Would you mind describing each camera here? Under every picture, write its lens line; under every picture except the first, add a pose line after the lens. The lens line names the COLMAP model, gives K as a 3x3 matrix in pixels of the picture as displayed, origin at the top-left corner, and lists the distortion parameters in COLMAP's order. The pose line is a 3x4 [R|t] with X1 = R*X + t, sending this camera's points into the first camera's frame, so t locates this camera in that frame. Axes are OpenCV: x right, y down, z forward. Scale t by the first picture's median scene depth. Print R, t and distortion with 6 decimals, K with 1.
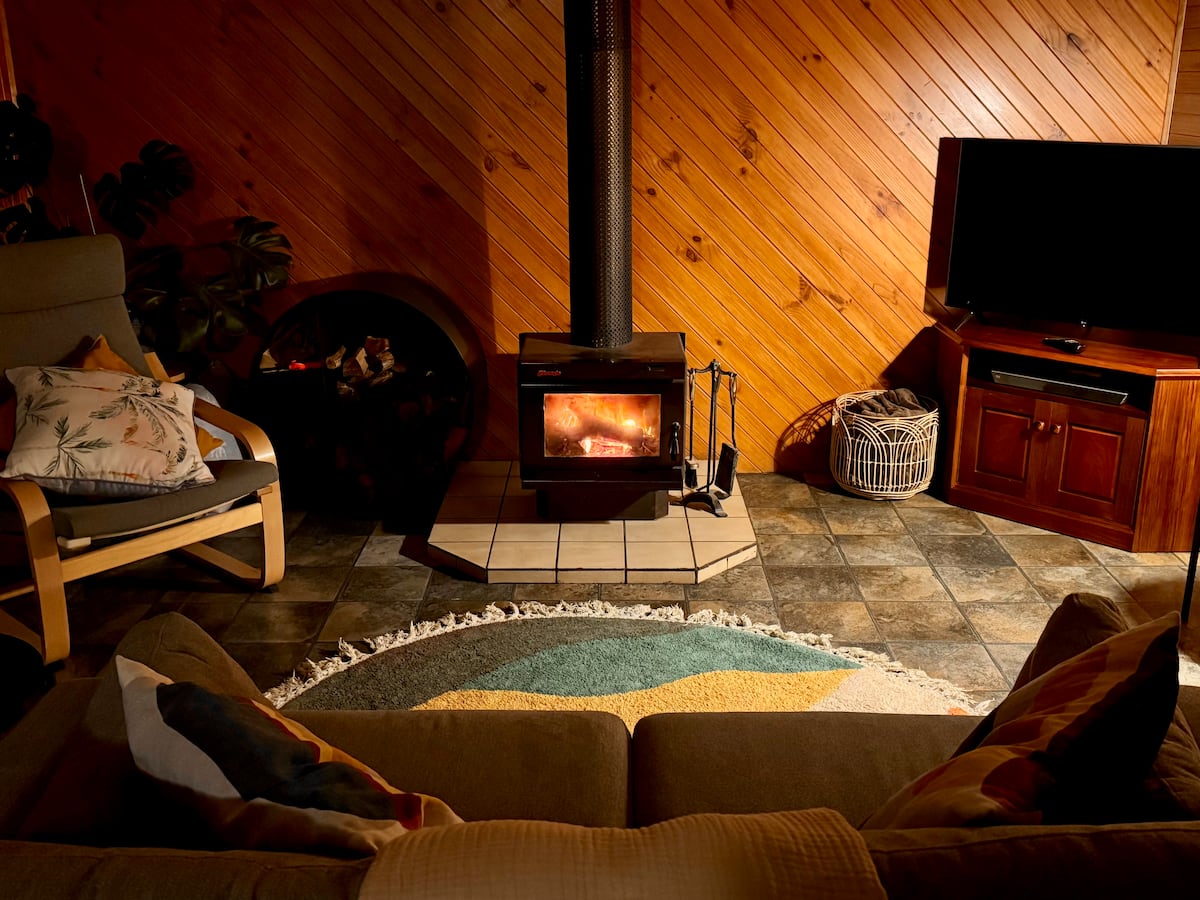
lens RADIAL K [[1166.1, 0, 600.0], [0, 1166.1, 450.0], [0, 0, 1]] dist [0.142970, -0.341369]
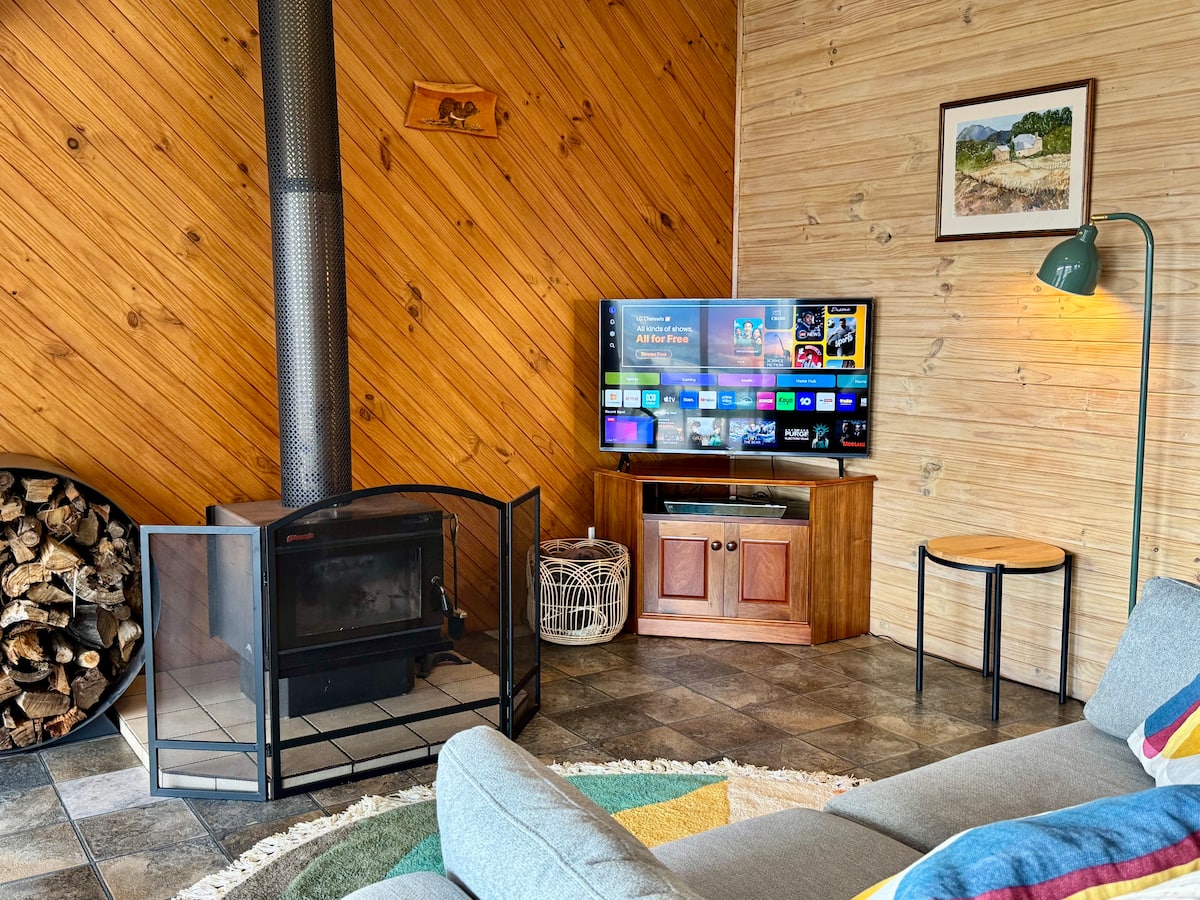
lens RADIAL K [[1166.1, 0, 600.0], [0, 1166.1, 450.0], [0, 0, 1]] dist [0.142970, -0.341369]
pose [[0.824111, -0.055139, 0.563738, -0.318961], [0.155514, 0.979031, -0.131583, 0.017623], [-0.544662, 0.196108, 0.815405, 0.134887]]
